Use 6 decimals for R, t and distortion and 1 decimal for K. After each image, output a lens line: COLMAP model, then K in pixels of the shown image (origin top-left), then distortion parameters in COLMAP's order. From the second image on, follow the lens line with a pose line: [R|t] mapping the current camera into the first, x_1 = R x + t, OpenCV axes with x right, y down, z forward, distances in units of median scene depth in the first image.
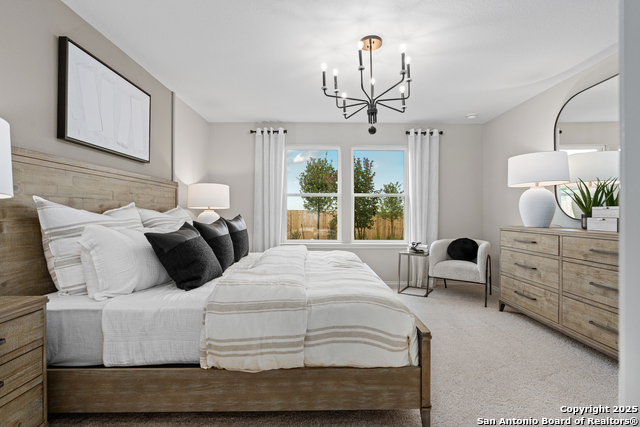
lens RADIAL K [[302.3, 0, 321.1], [0, 302.3, 210.1], [0, 0, 1]] dist [-0.003753, 0.000188]
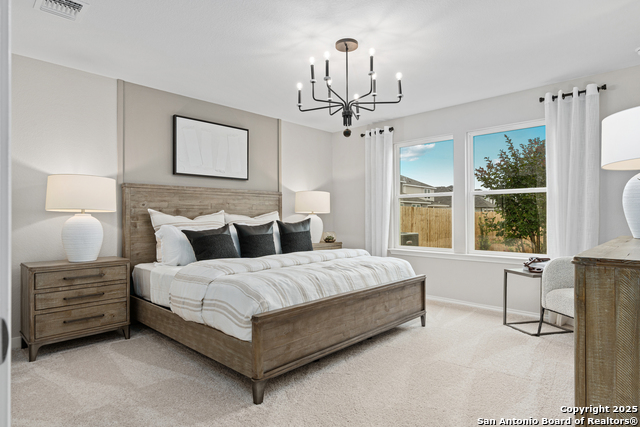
lens RADIAL K [[360.9, 0, 319.8], [0, 360.9, 208.7], [0, 0, 1]] dist [-0.001048, 0.001009]
pose [[0.712949, -0.021025, -0.700901, 0.906781], [0.013494, 0.999777, -0.016265, 0.002551], [0.701086, 0.002138, 0.713073, 0.092153]]
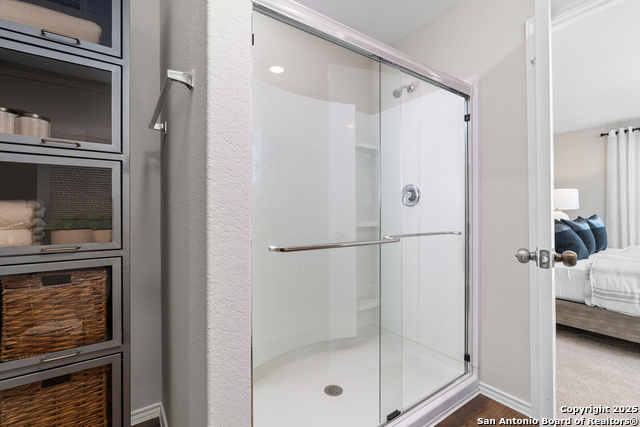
lens RADIAL K [[289.2, 0, 318.9], [0, 289.2, 211.8], [0, 0, 1]] dist [-0.002528, 0.000327]
pose [[0.573650, -0.004870, -0.819086, 0.040479], [0.009081, 0.999959, 0.000414, -0.005624], [0.819050, -0.007676, 0.573671, -0.665996]]
